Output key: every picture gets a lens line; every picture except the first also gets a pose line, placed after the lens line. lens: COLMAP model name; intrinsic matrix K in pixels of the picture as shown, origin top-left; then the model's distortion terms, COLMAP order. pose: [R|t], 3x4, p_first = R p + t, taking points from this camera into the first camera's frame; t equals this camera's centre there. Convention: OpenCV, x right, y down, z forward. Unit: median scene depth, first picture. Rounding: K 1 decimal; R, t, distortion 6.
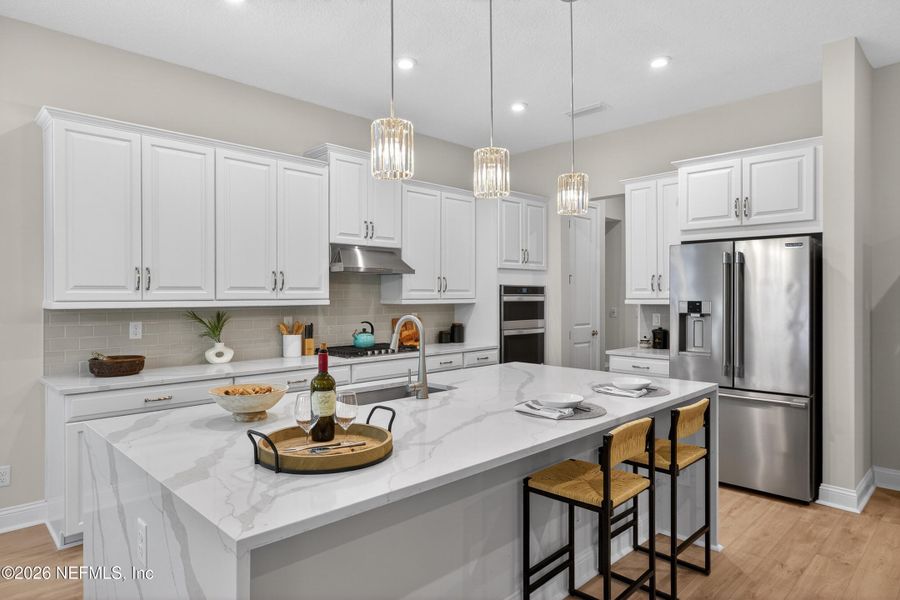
lens RADIAL K [[539.6, 0, 450.0], [0, 539.6, 300.0], [0, 0, 1]] dist [0.002231, 0.000245]
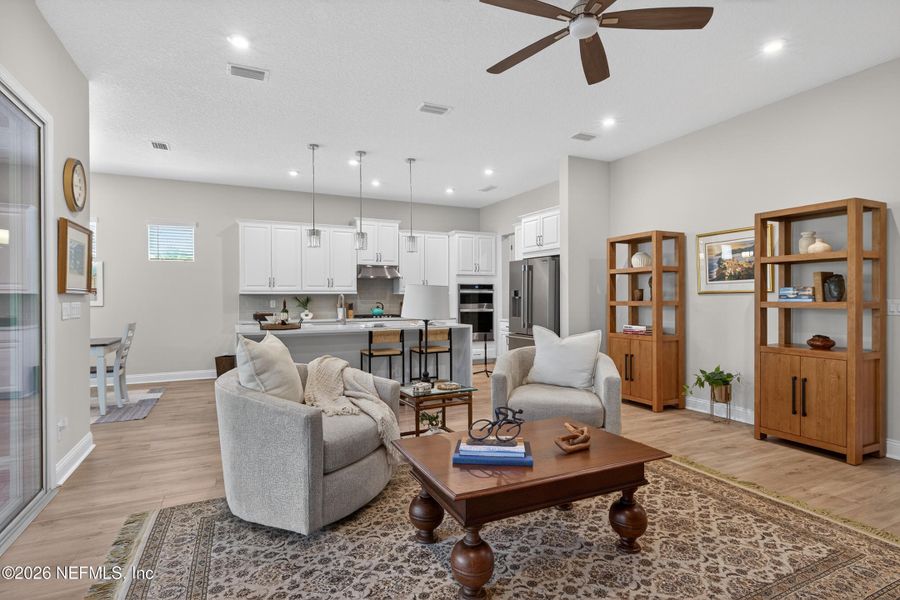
lens RADIAL K [[456.1, 0, 443.5], [0, 456.1, 304.9], [0, 0, 1]] dist [0.018948, -0.000386]
pose [[0.945448, 0.003174, -0.325757, 0.690348], [-0.000592, 0.999968, 0.008025, 0.038050], [0.325772, -0.007395, 0.945419, -0.588632]]
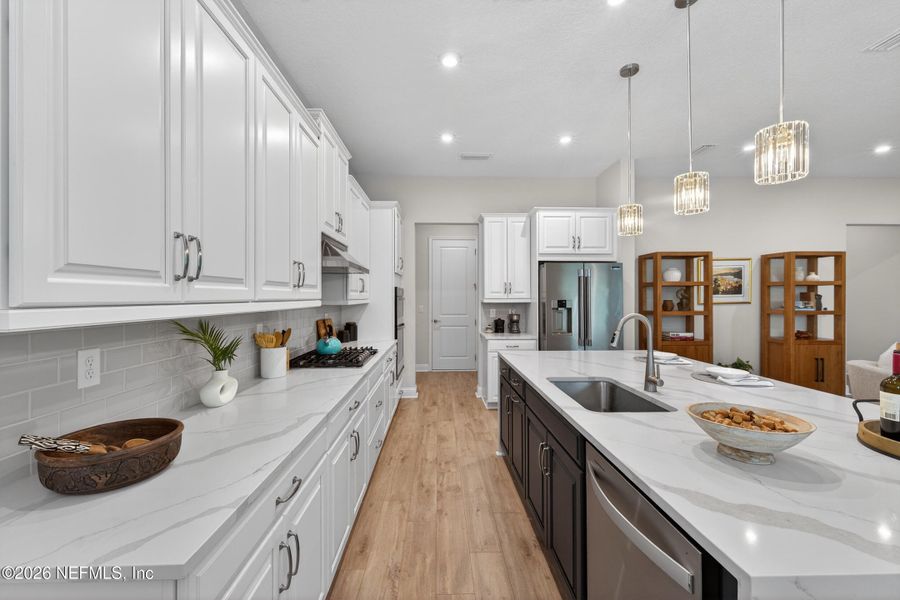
lens RADIAL K [[373.0, 0, 447.2], [0, 373.0, 298.9], [0, 0, 1]] dist [0.001792, 0.000289]
pose [[0.685384, -0.002767, 0.728176, -0.514471], [0.007032, 0.999971, -0.002819, 0.000202], [-0.728148, 0.007053, 0.685384, 0.472988]]
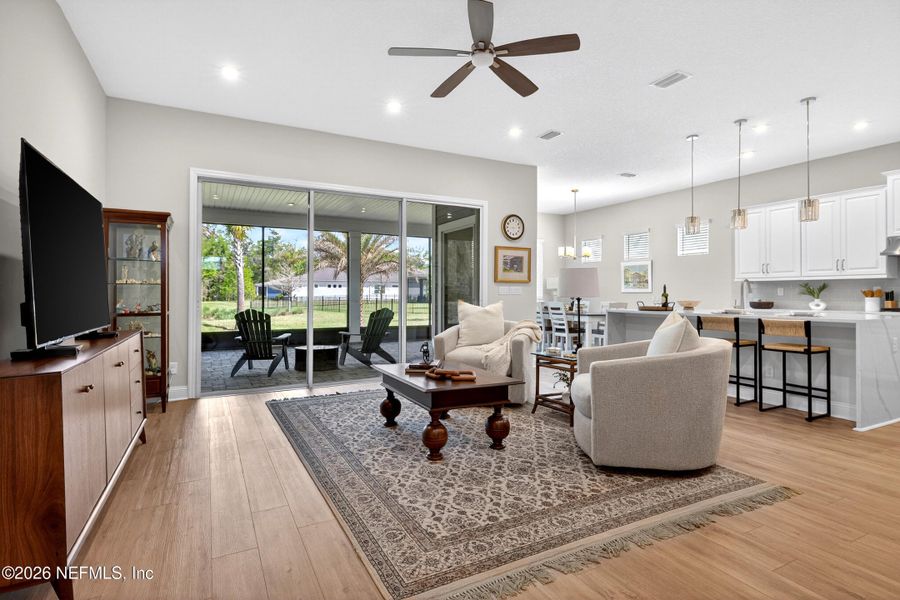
lens RADIAL K [[451.3, 0, 447.7], [0, 451.3, 293.8], [0, 0, 1]] dist [0.003822, 0.000102]
pose [[-0.285501, 0.000031, -0.958378, 1.372118], [-0.012370, 0.999917, 0.003717, 0.064724], [0.958299, 0.012916, -0.285477, 0.180996]]
